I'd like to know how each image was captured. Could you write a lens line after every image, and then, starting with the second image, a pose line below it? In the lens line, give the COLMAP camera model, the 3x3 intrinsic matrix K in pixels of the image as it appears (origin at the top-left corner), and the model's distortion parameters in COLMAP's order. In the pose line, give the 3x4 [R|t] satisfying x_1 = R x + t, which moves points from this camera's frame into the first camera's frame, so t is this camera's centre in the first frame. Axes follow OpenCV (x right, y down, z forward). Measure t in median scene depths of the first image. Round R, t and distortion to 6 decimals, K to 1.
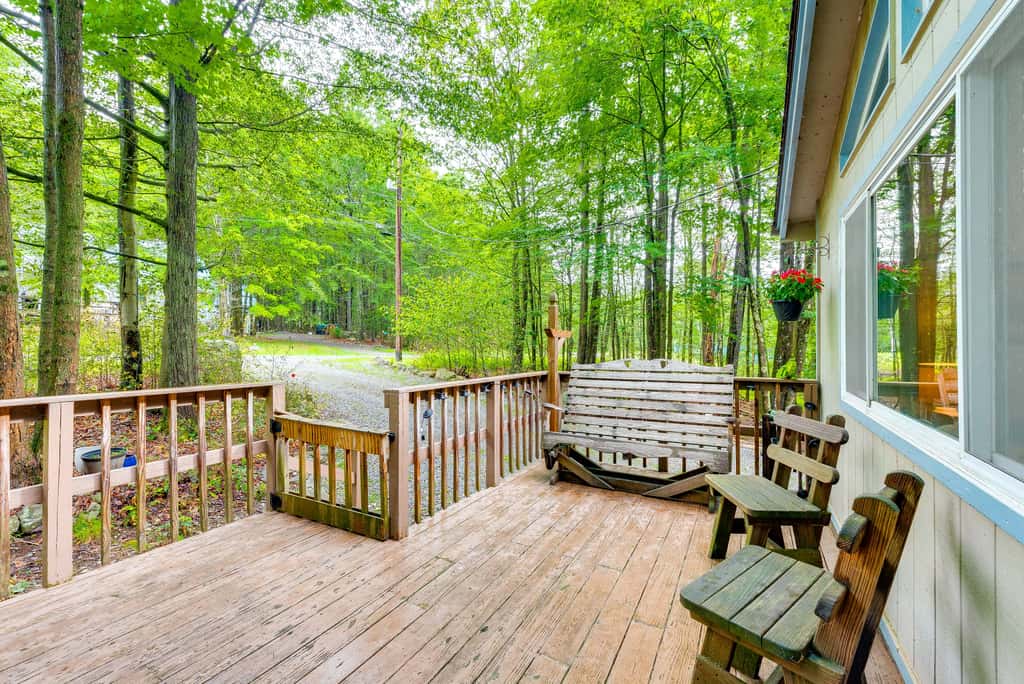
lens RADIAL K [[469.9, 0, 556.8], [0, 469.9, 341.8], [0, 0, 1]] dist [0.031823, -0.018929]
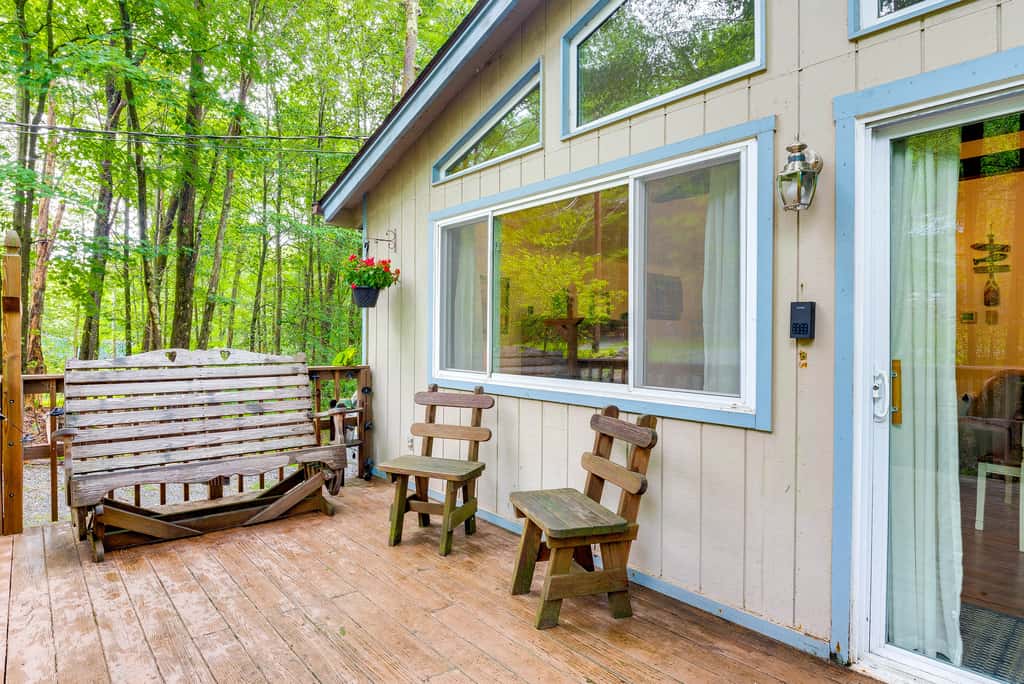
lens RADIAL K [[511.7, 0, 571.1], [0, 511.7, 340.3], [0, 0, 1]] dist [0.035493, -0.017535]
pose [[0.353142, -0.007353, 0.935541, -0.402309], [-0.005906, 0.999932, 0.010088, 0.013996], [-0.935551, -0.009088, 0.353075, 0.211341]]
